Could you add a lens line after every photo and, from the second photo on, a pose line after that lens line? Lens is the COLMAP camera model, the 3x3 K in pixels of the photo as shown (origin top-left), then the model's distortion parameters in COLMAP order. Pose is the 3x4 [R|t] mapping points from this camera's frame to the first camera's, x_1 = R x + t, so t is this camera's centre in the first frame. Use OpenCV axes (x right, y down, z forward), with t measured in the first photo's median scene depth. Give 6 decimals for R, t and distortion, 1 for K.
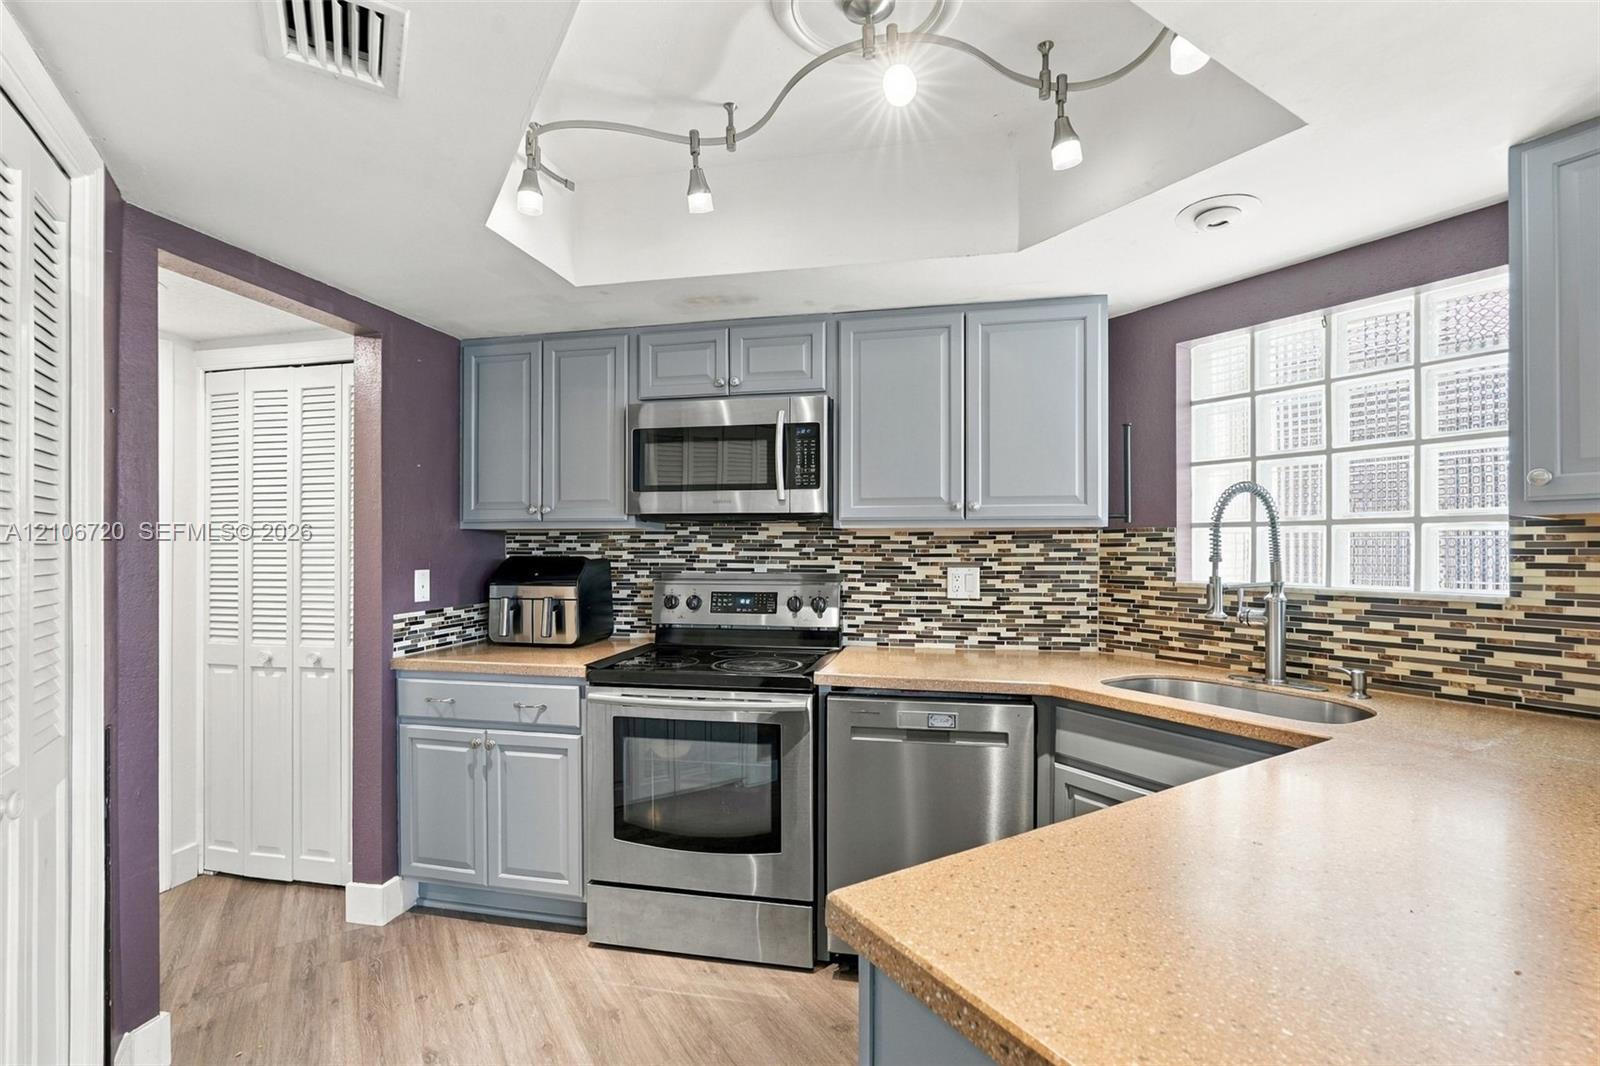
lens RADIAL K [[718.0, 0, 799.7], [0, 718.0, 546.9], [0, 0, 1]] dist [-0.002736, 0.000139]
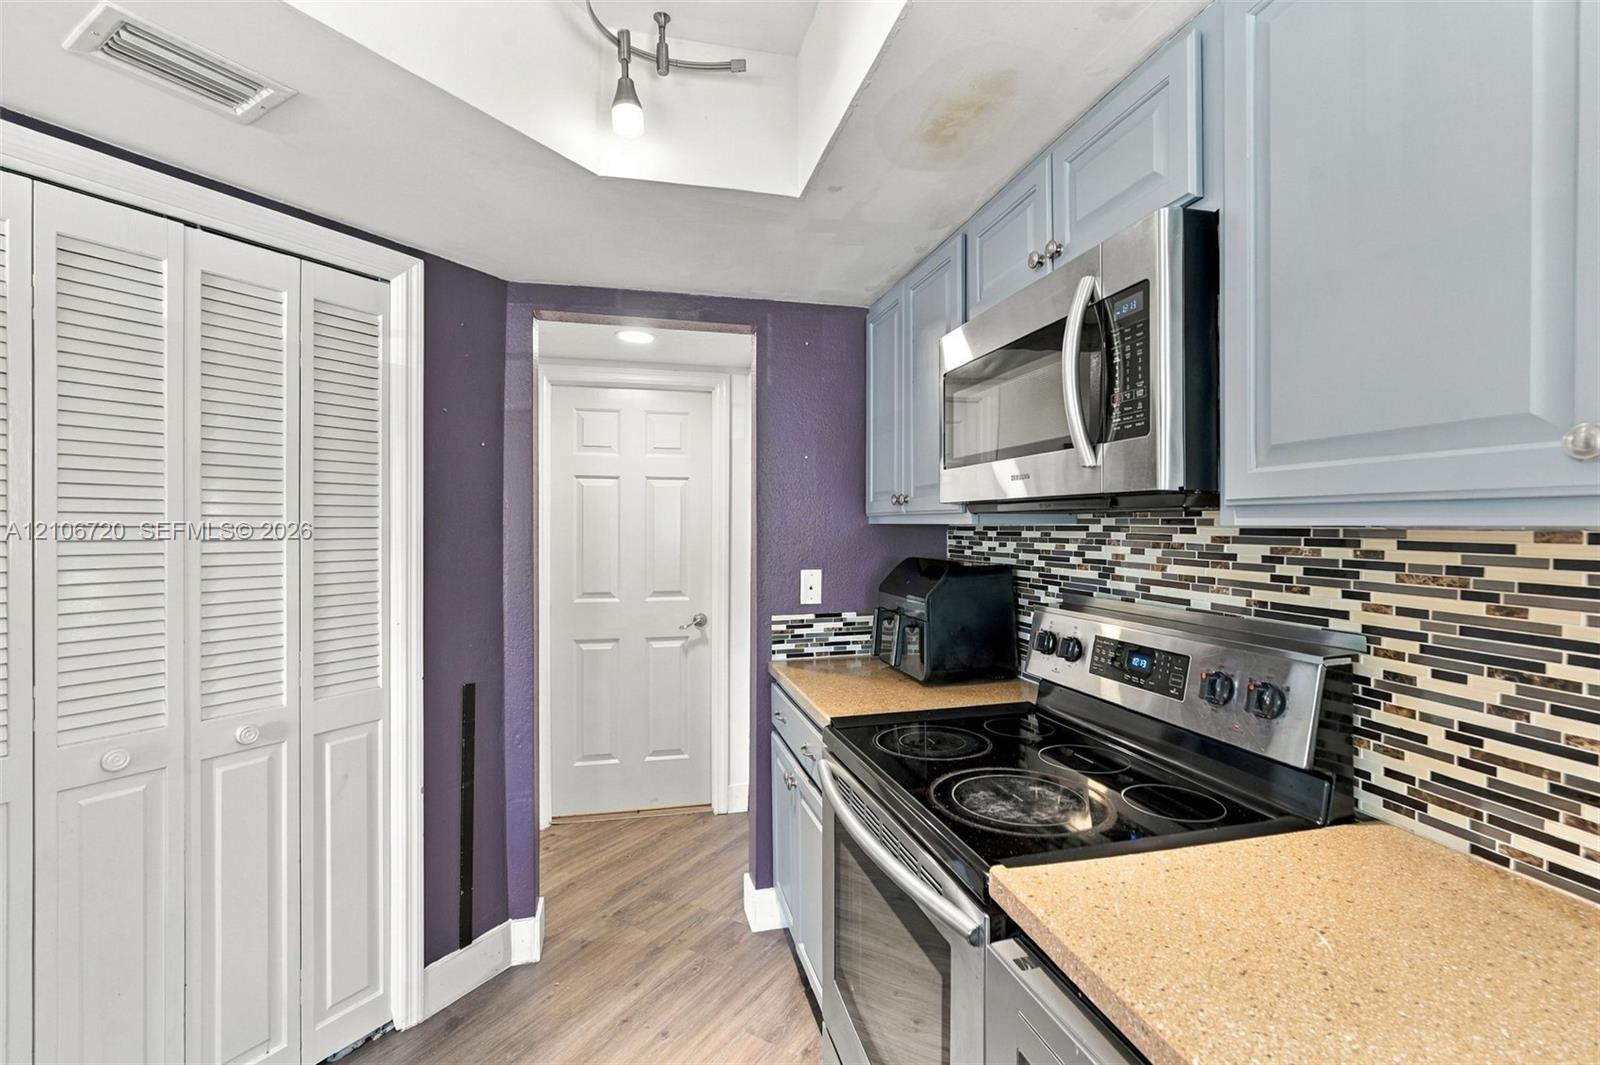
lens RADIAL K [[706.2, 0, 800.0], [0, 706.2, 532.5], [0, 0, 1]] dist [0.000165, 0.000637]
pose [[0.445515, 0.007828, -0.895240, 0.278853], [0.001053, 0.999957, 0.009267, -0.024222], [0.895274, -0.005071, 0.445487, 0.567018]]
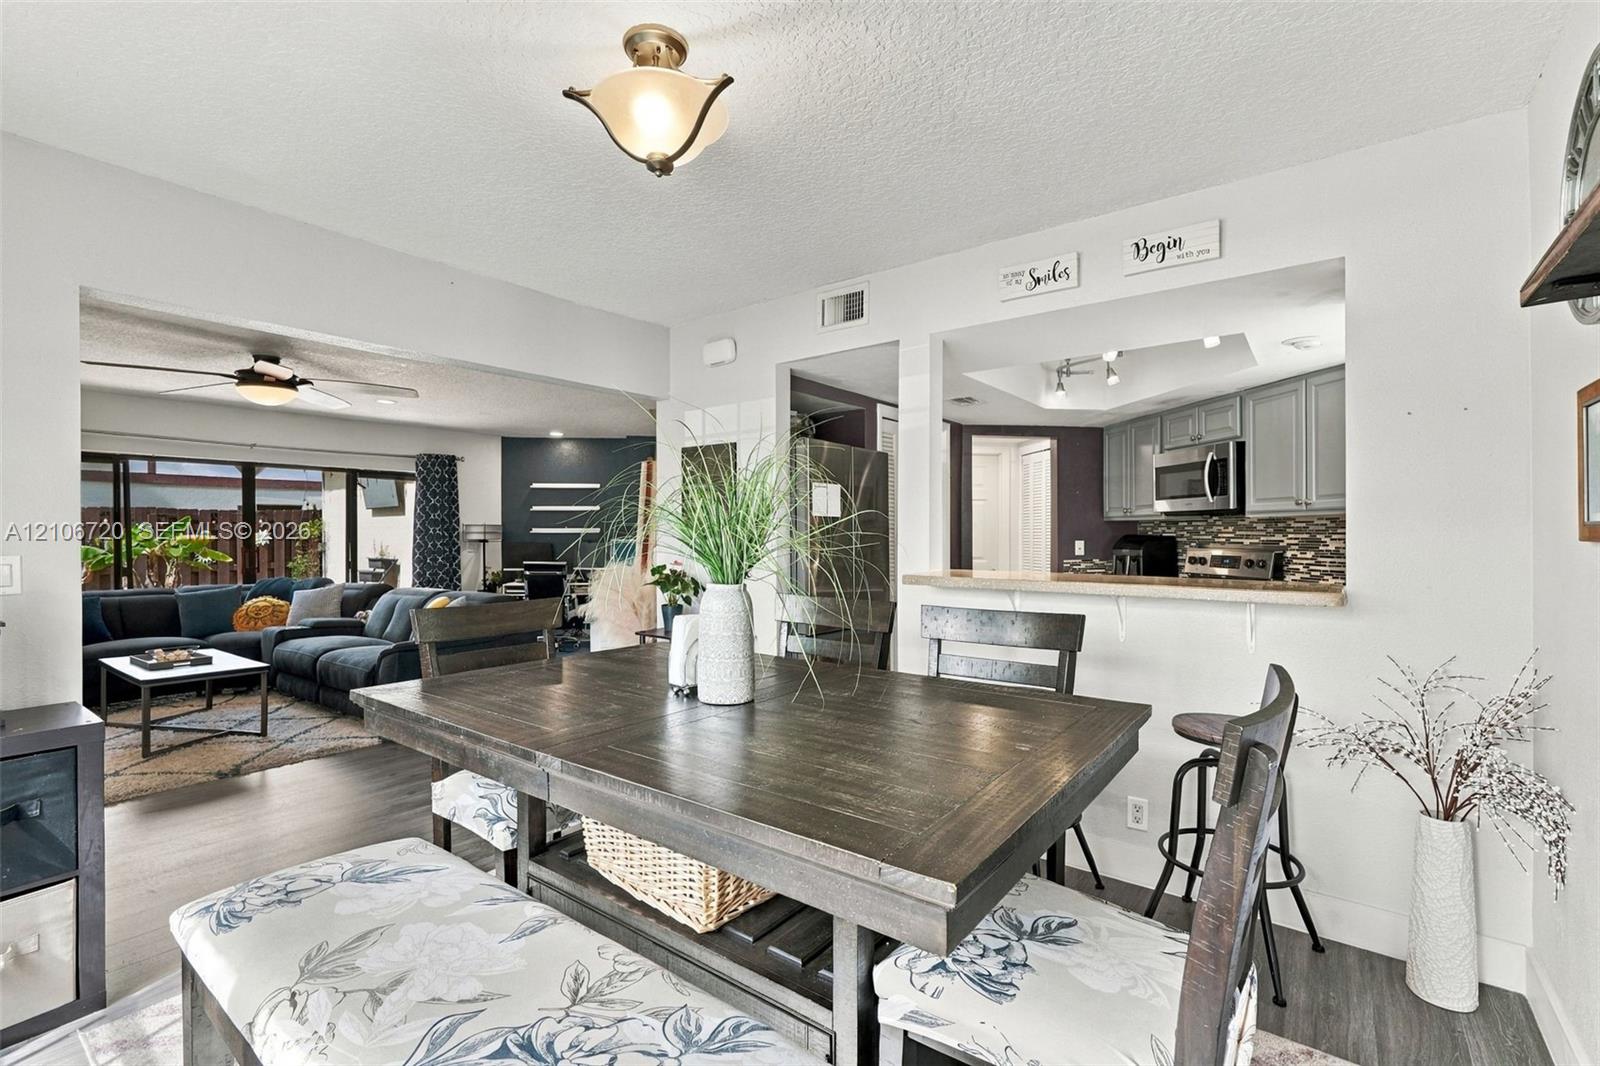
lens RADIAL K [[707.8, 0, 804.8], [0, 707.8, 537.2], [0, 0, 1]] dist [-0.000867, 0.000067]
pose [[0.353743, 0.002316, -0.935340, 1.152770], [0.001373, 0.999995, 0.002995, 0.013546], [0.935342, -0.002344, 0.353738, -0.521139]]
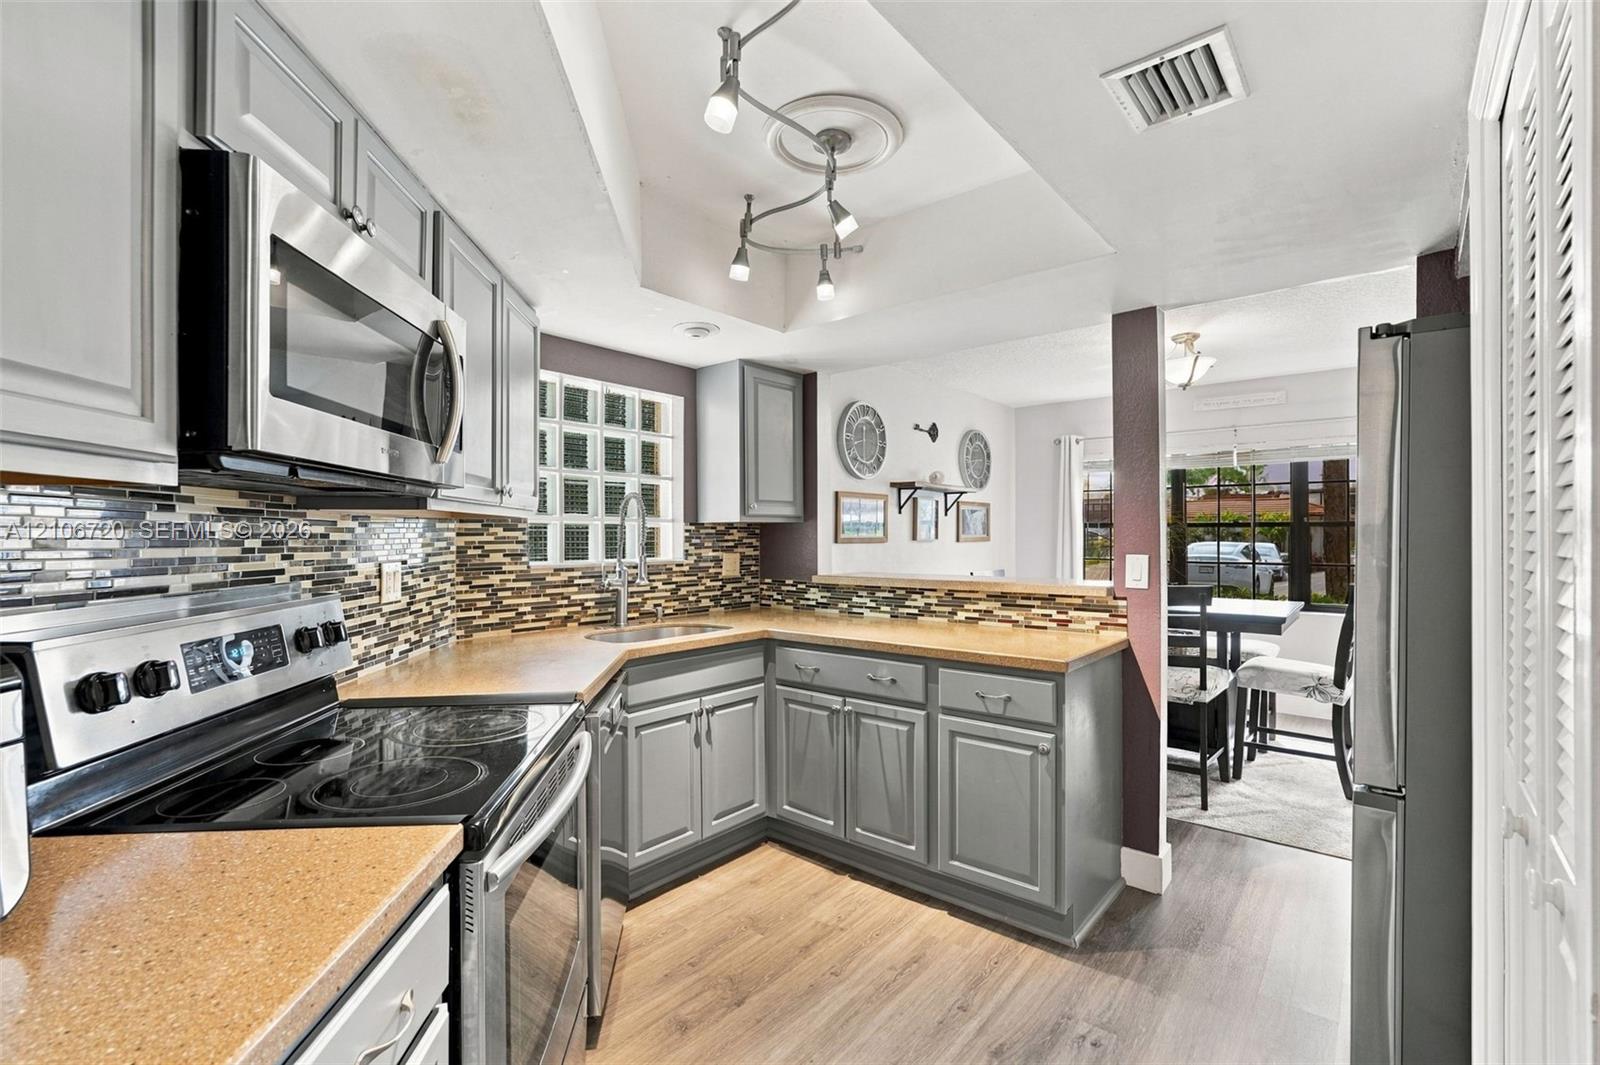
lens RADIAL K [[715.1, 0, 800.0], [0, 715.1, 532.5], [0, 0, 1]] dist [-0.000791, 0.000035]
pose [[-0.306029, 0.002285, 0.952019, -0.655842], [0.000086, 0.999997, -0.002372, -0.002504], [-0.952022, -0.000644, -0.306029, 0.812676]]
